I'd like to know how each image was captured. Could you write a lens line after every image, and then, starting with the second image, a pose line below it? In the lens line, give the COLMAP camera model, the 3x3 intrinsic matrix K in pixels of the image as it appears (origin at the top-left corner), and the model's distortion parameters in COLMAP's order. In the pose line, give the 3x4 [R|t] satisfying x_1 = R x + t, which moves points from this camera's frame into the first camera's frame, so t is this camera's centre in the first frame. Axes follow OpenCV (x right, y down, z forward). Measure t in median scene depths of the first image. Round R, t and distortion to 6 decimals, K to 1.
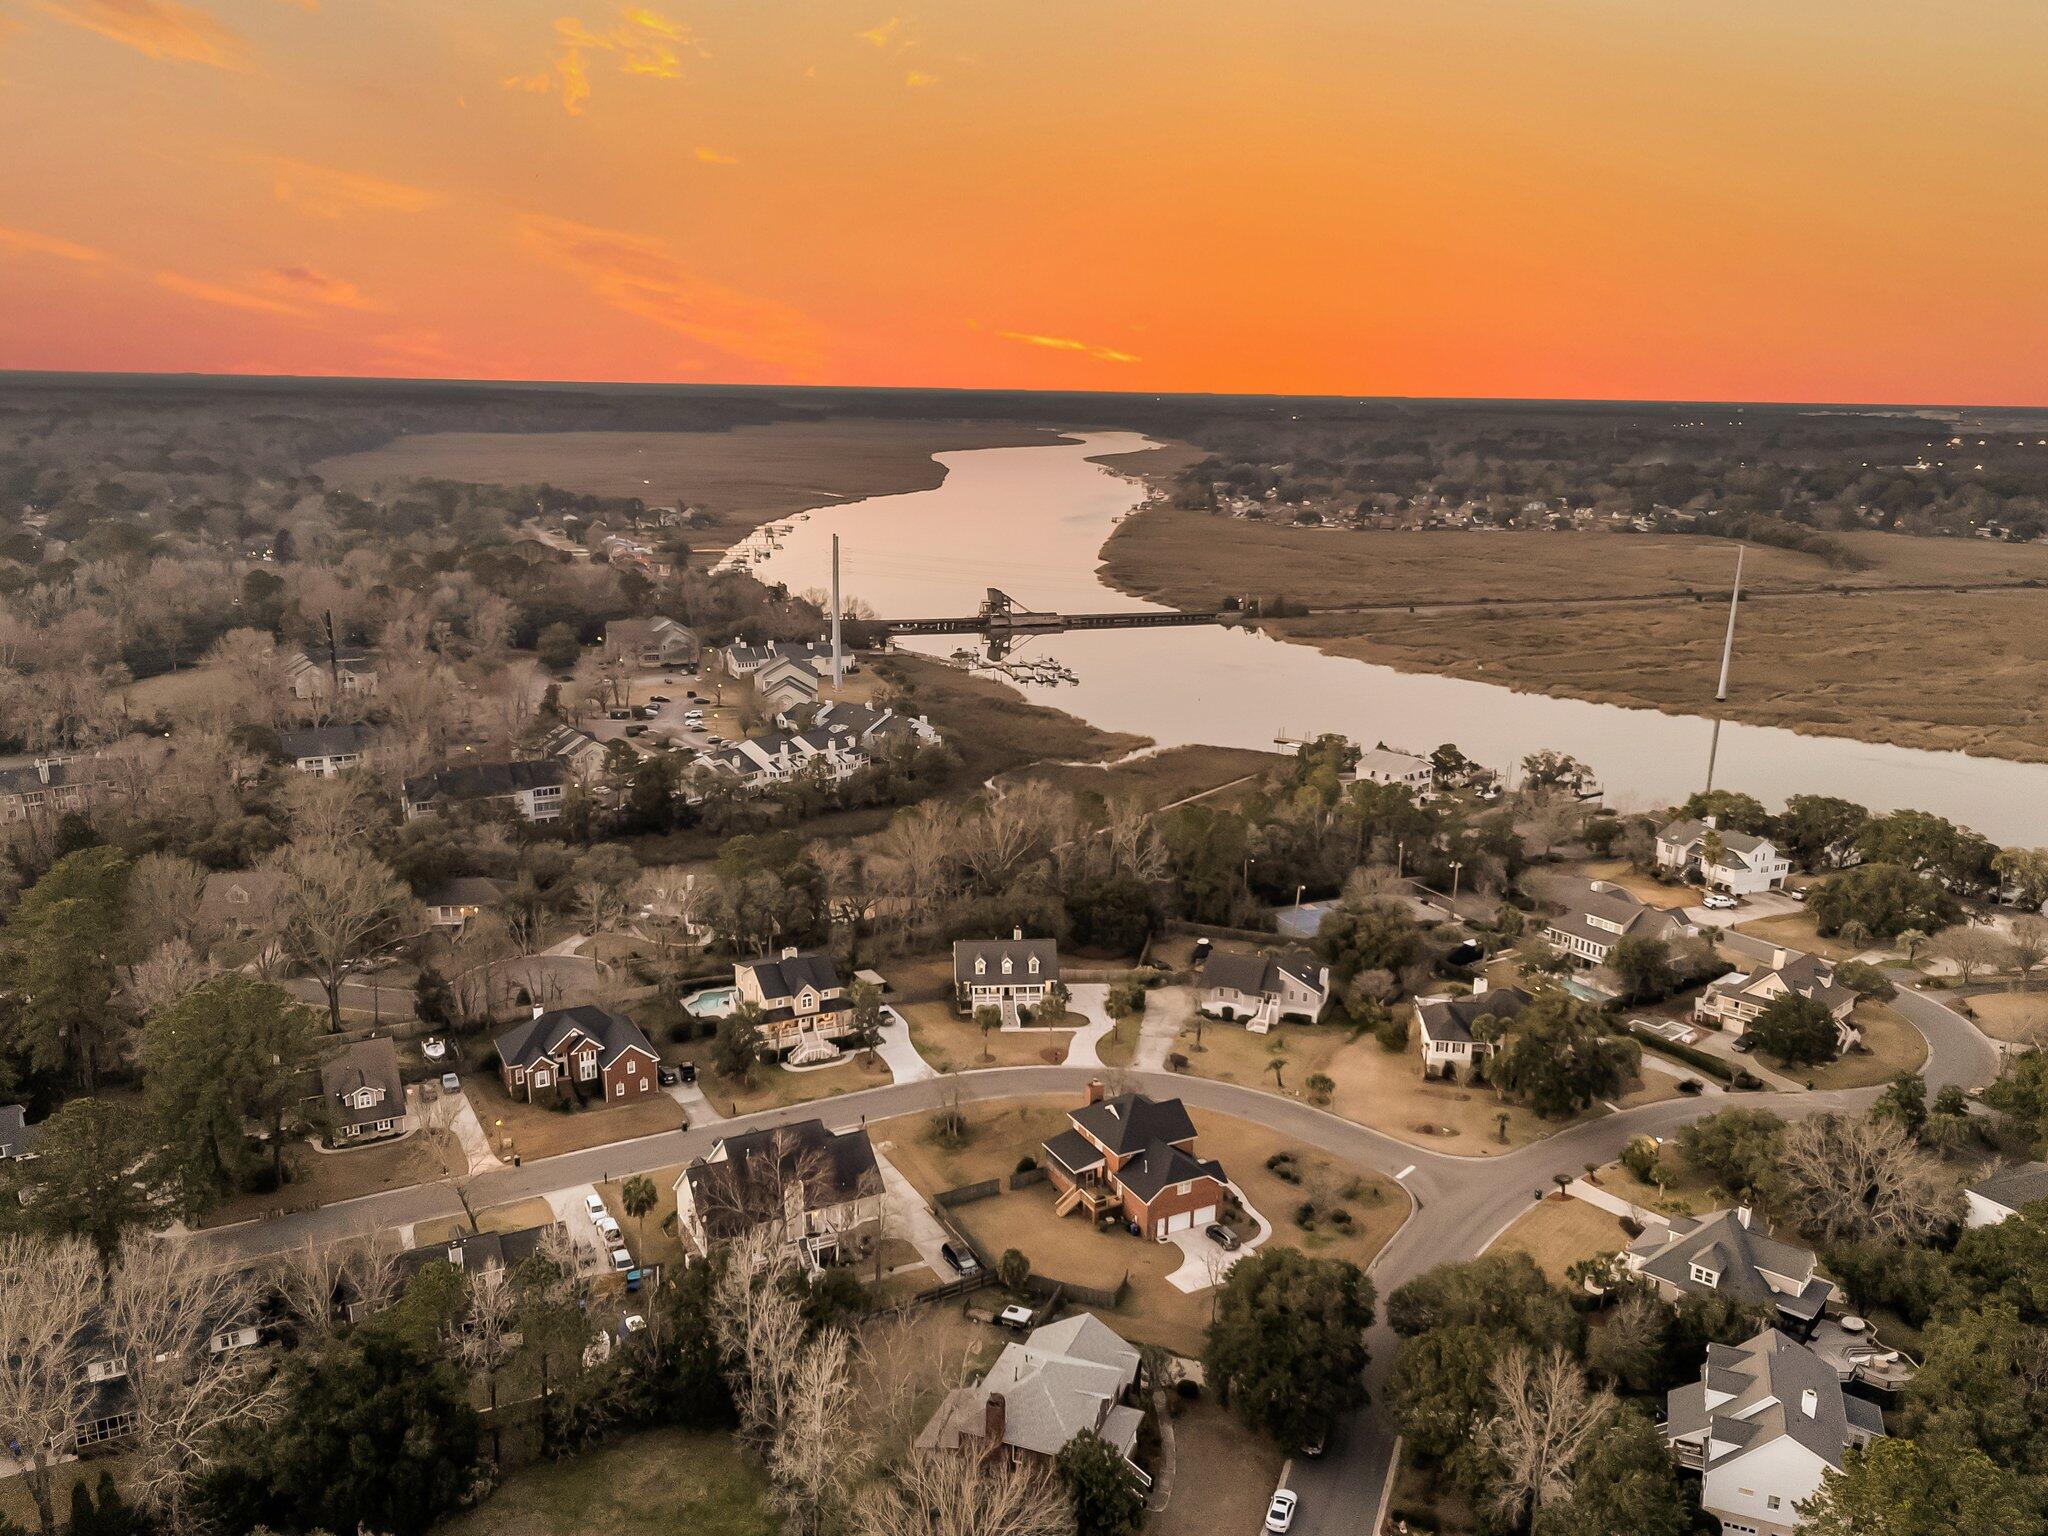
lens RADIAL K [[1550.9, 0, 1019.5], [0, 1550.9, 772.9], [0, 0, 1]] dist [0.072604, -0.063749]
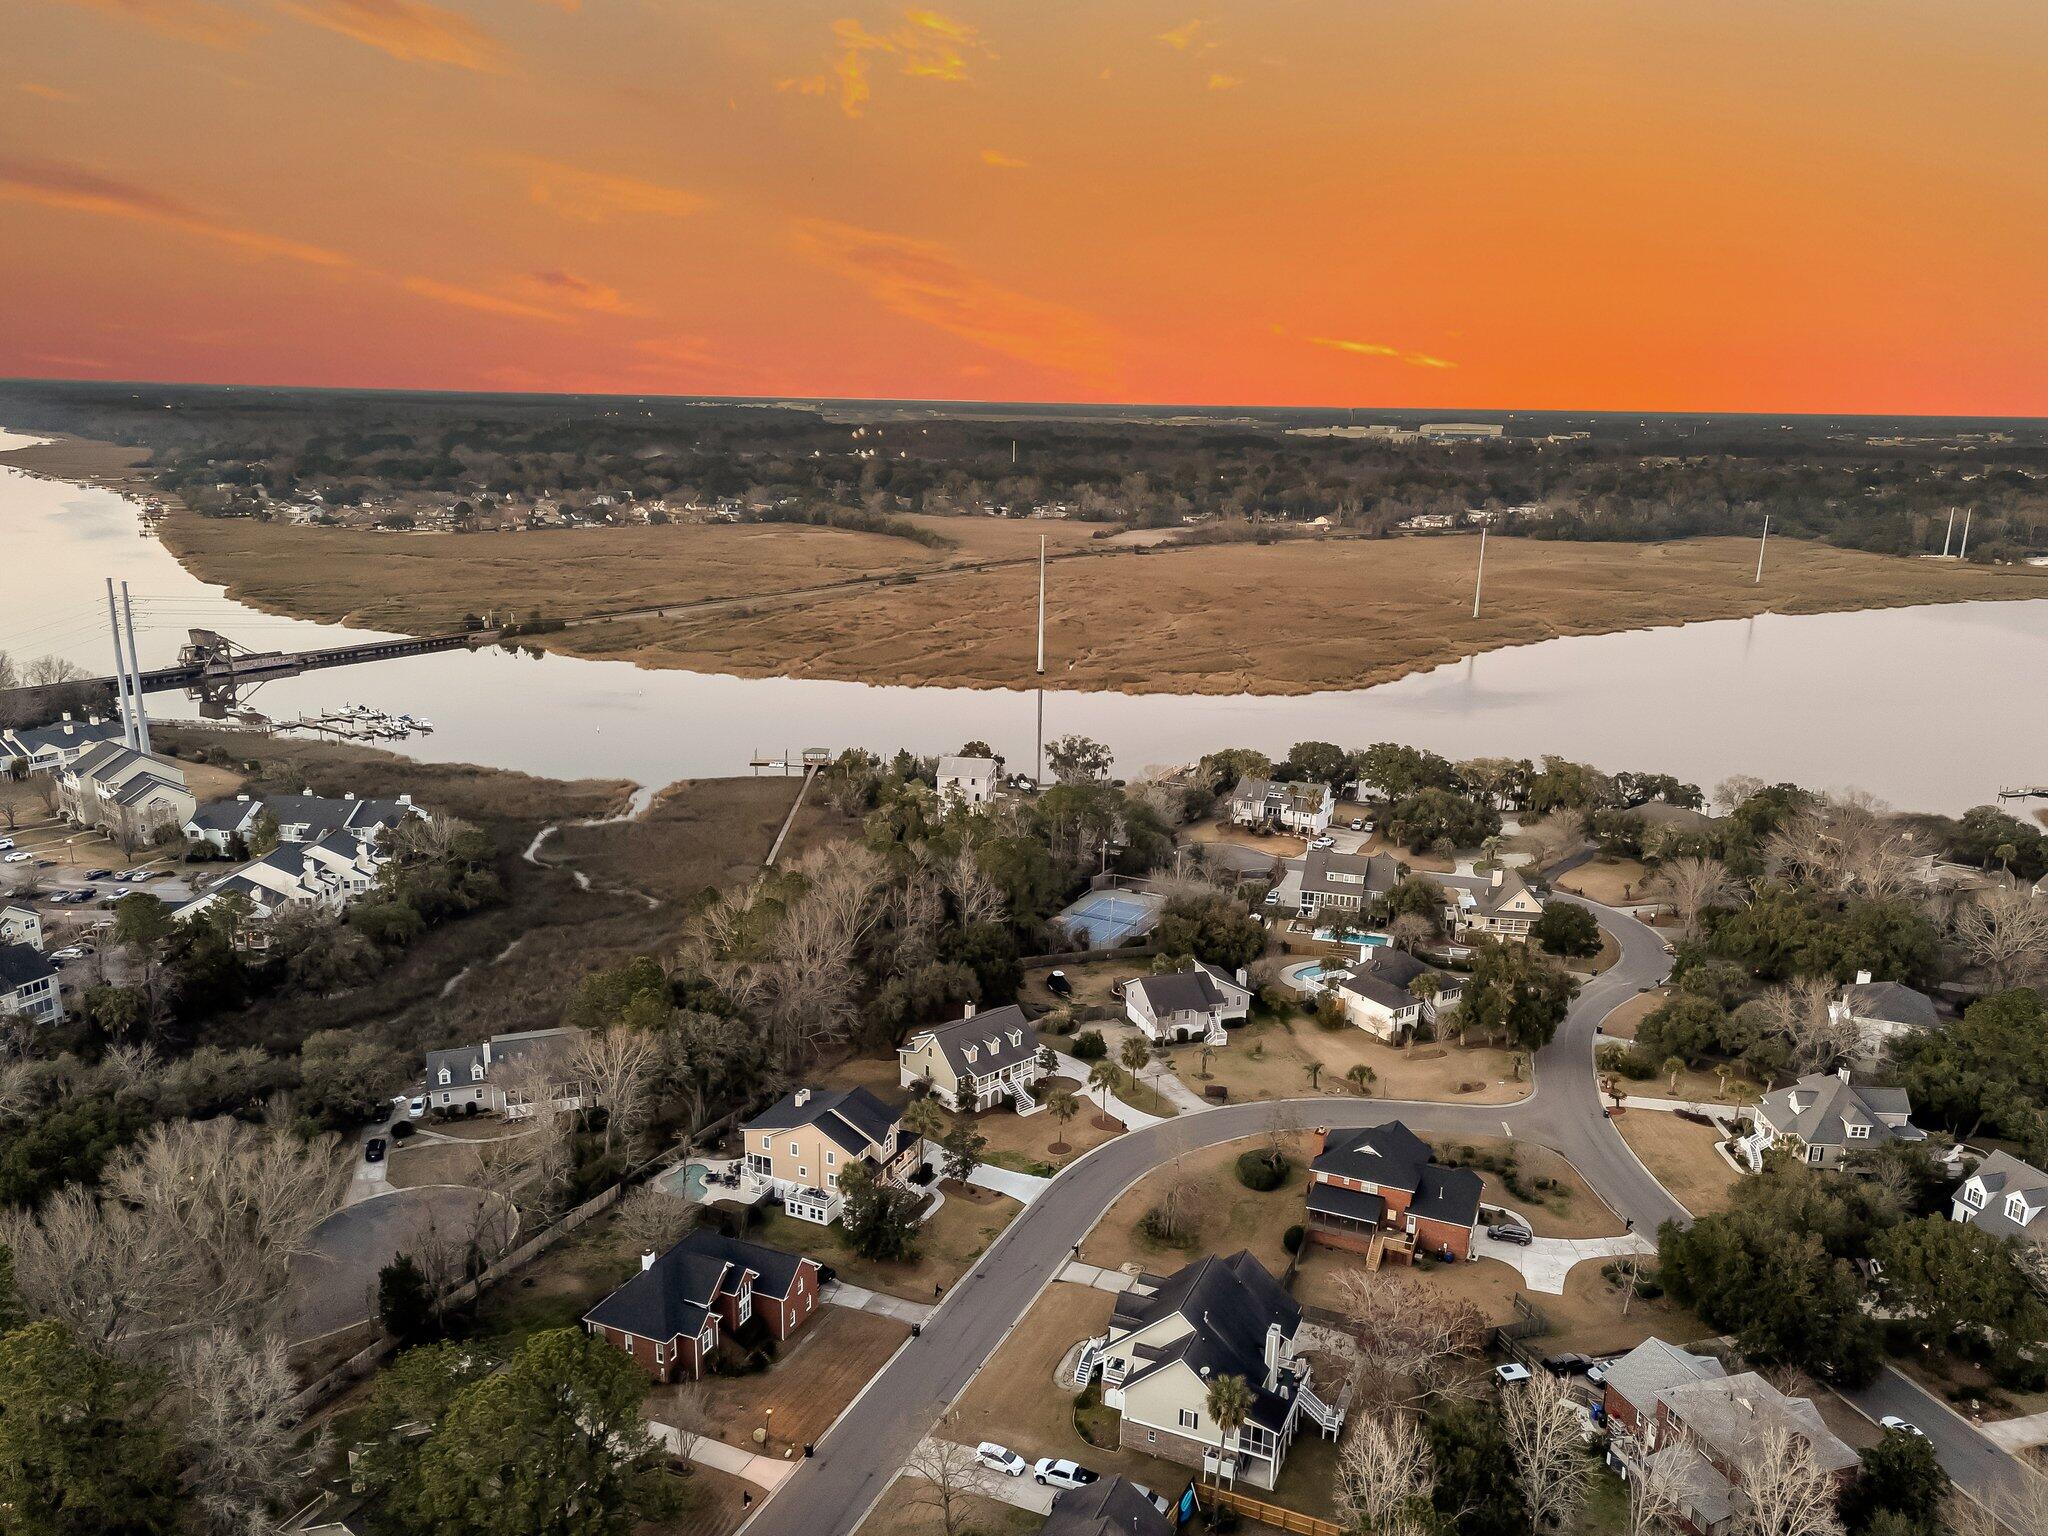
lens RADIAL K [[1550.9, 0, 1033.3], [0, 1550.9, 766.1], [0, 0, 1]] dist [0.072604, -0.063749]
pose [[0.783535, -0.145234, 0.604136, -0.239398], [0.143715, 0.988294, 0.051194, -0.037413], [-0.604499, 0.046711, 0.795235, 0.118358]]
